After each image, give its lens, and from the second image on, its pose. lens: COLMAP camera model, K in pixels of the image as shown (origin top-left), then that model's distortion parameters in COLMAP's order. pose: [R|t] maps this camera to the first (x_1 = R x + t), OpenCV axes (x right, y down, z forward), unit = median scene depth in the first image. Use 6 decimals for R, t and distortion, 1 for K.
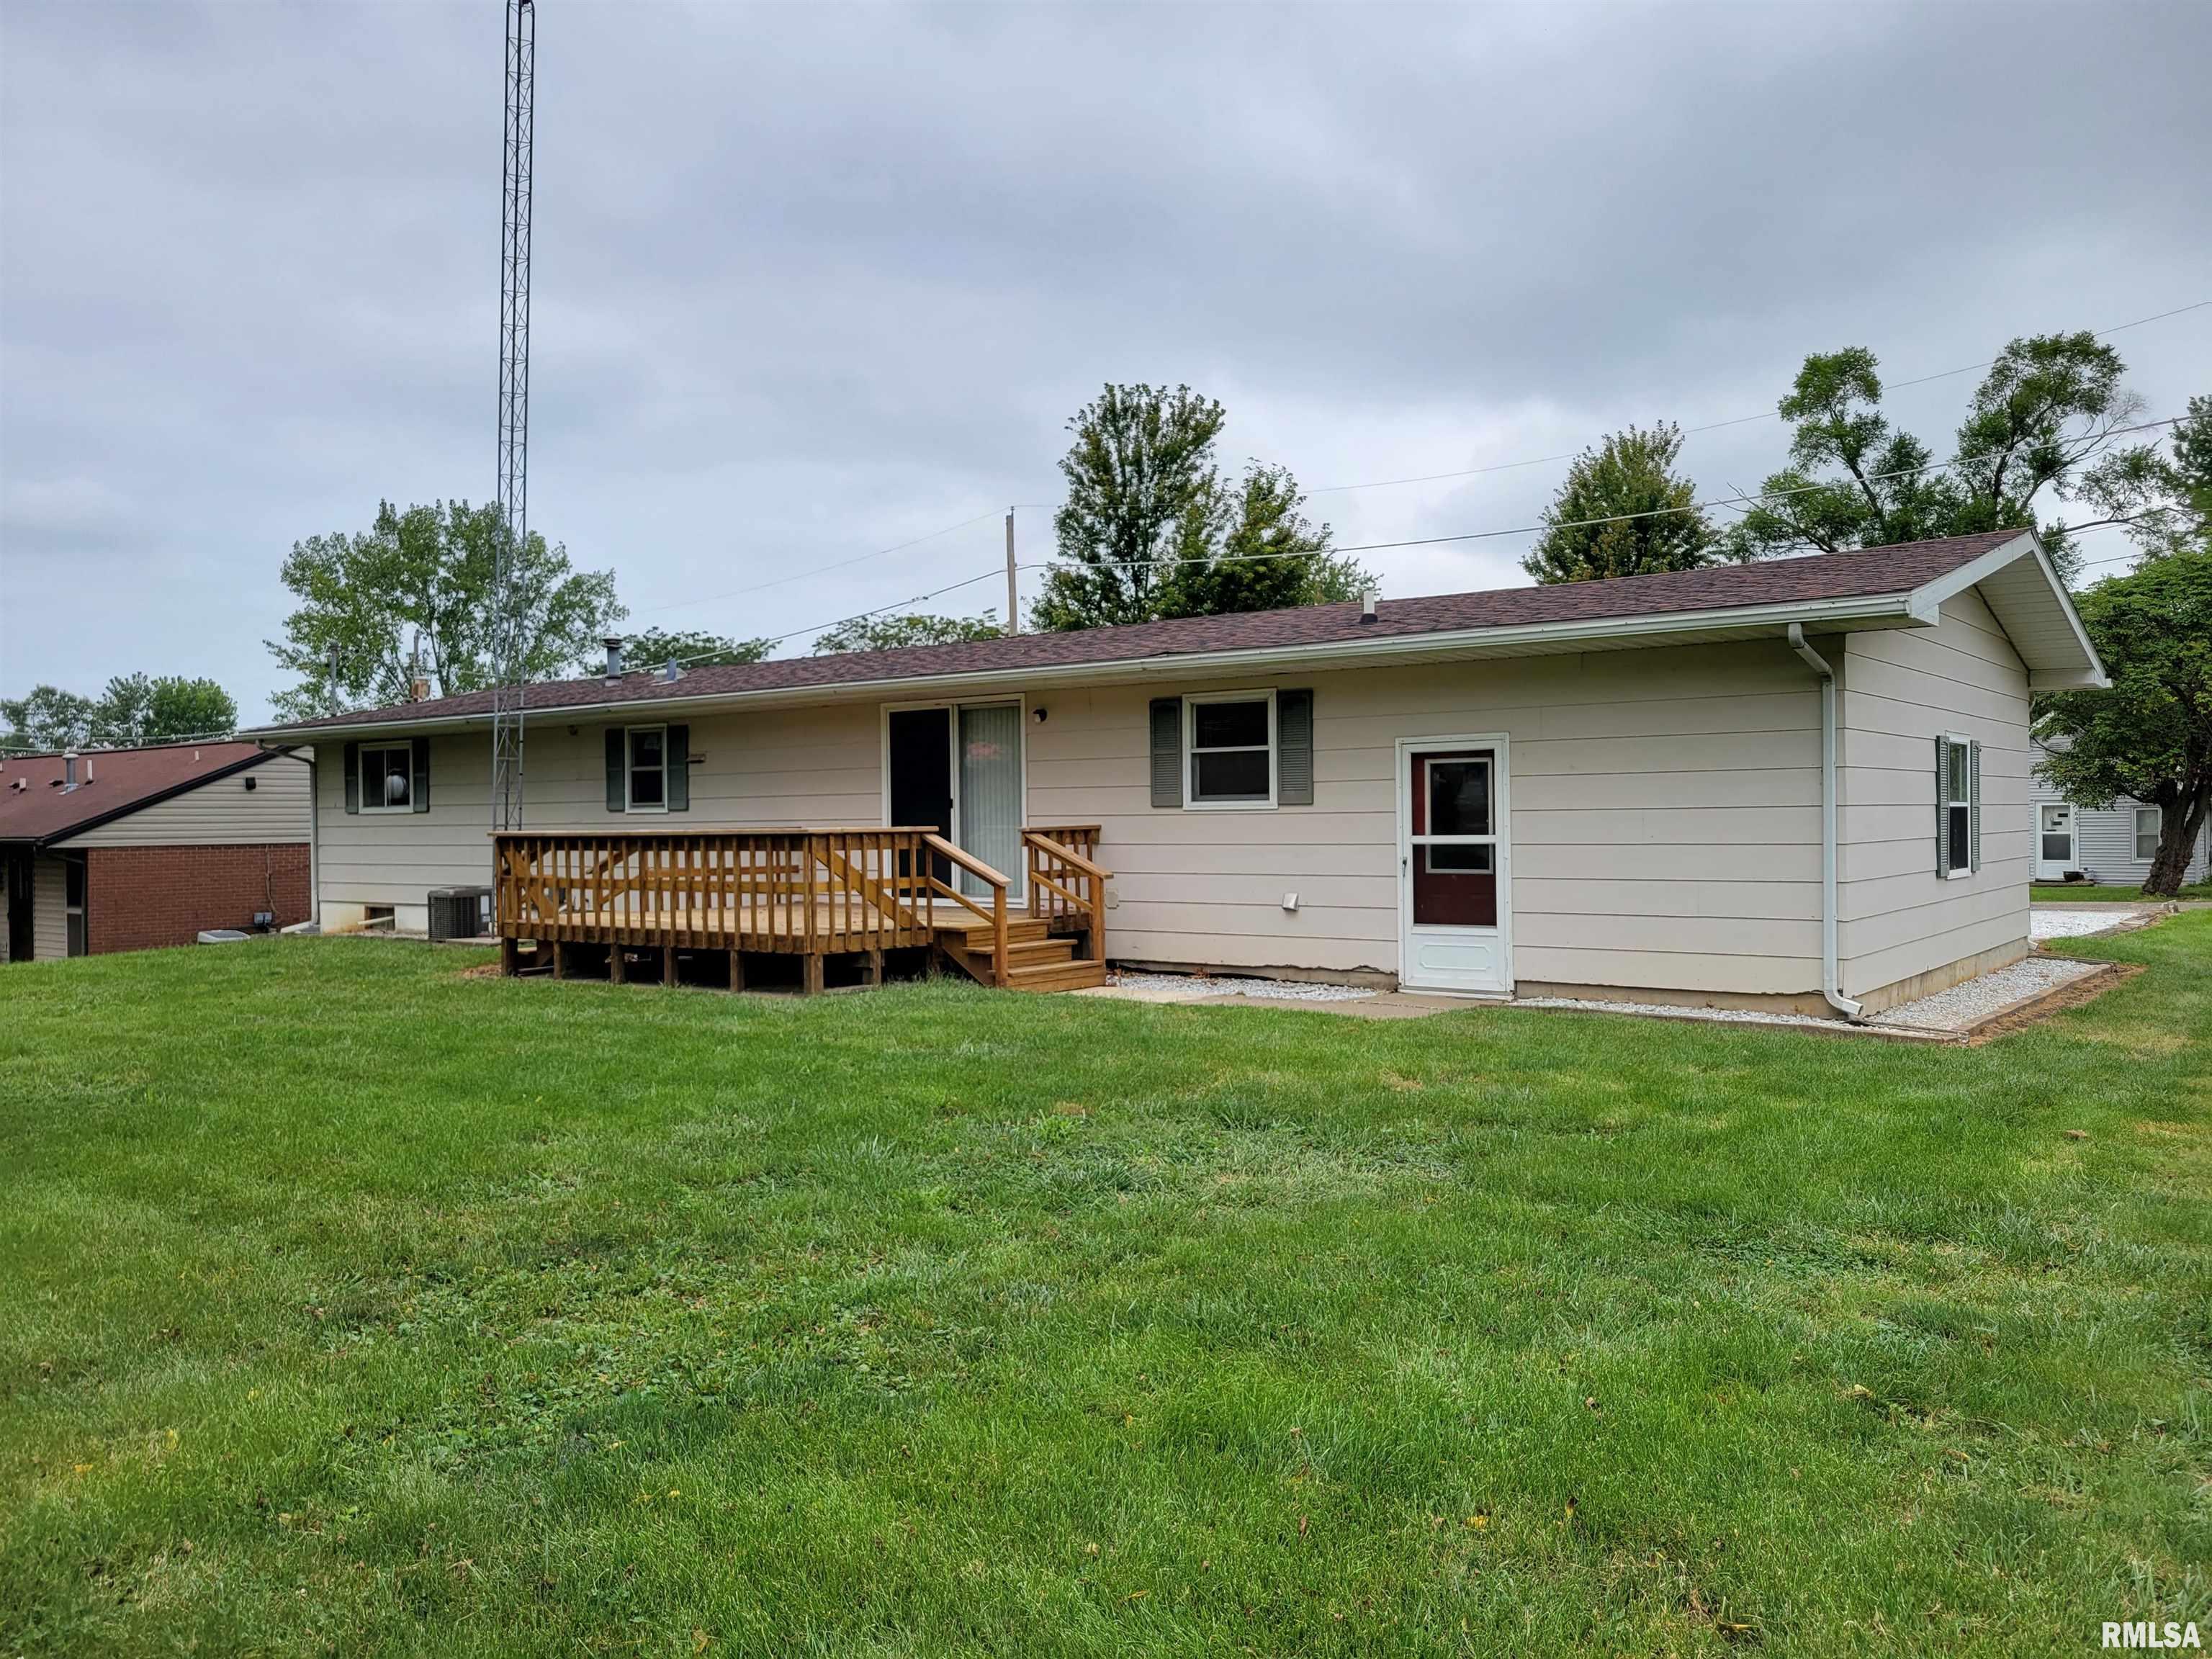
lens RADIAL K [[1665.3, 0, 1106.0], [0, 1665.3, 829.5], [0, 0, 1]] dist [0.049560, -0.033645]
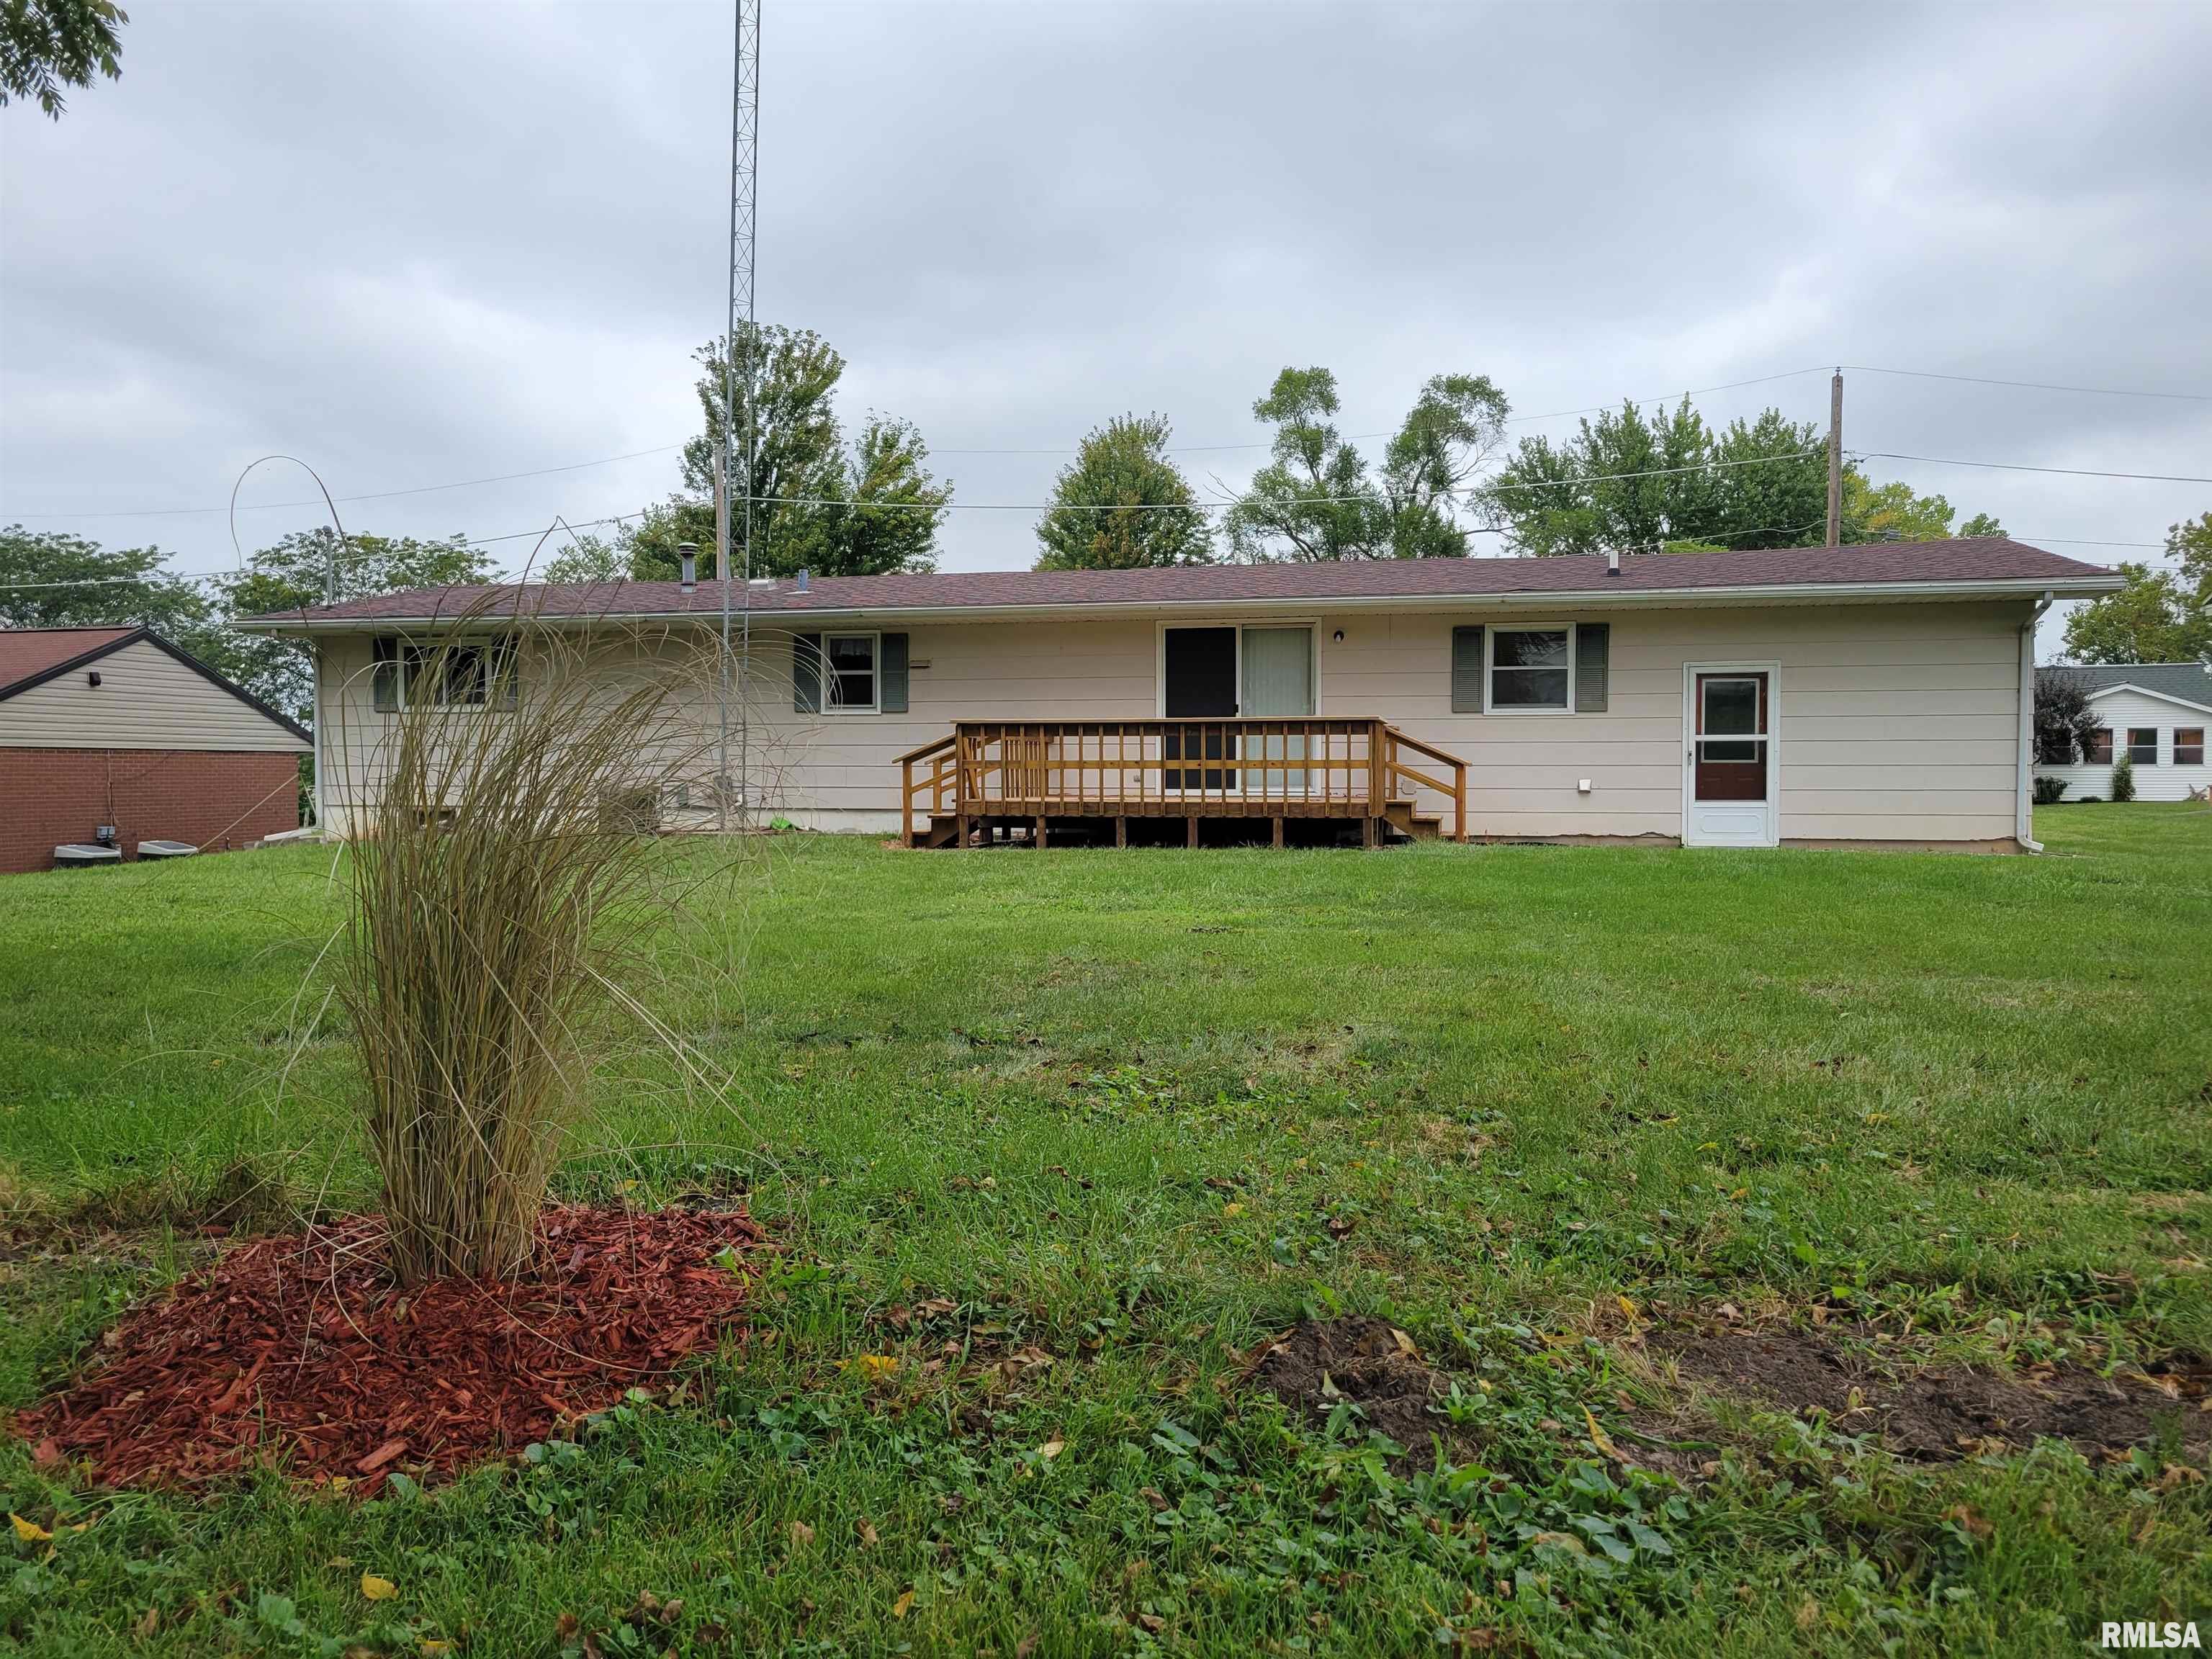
lens RADIAL K [[1646.5, 0, 1106.0], [0, 1646.5, 829.5], [0, 0, 1]] dist [0.045688, -0.004110]
pose [[0.914491, -0.001793, 0.404603, -0.205093], [-0.009187, 0.999640, 0.025196, 0.013103], [-0.404503, -0.026758, 0.914145, -0.010141]]
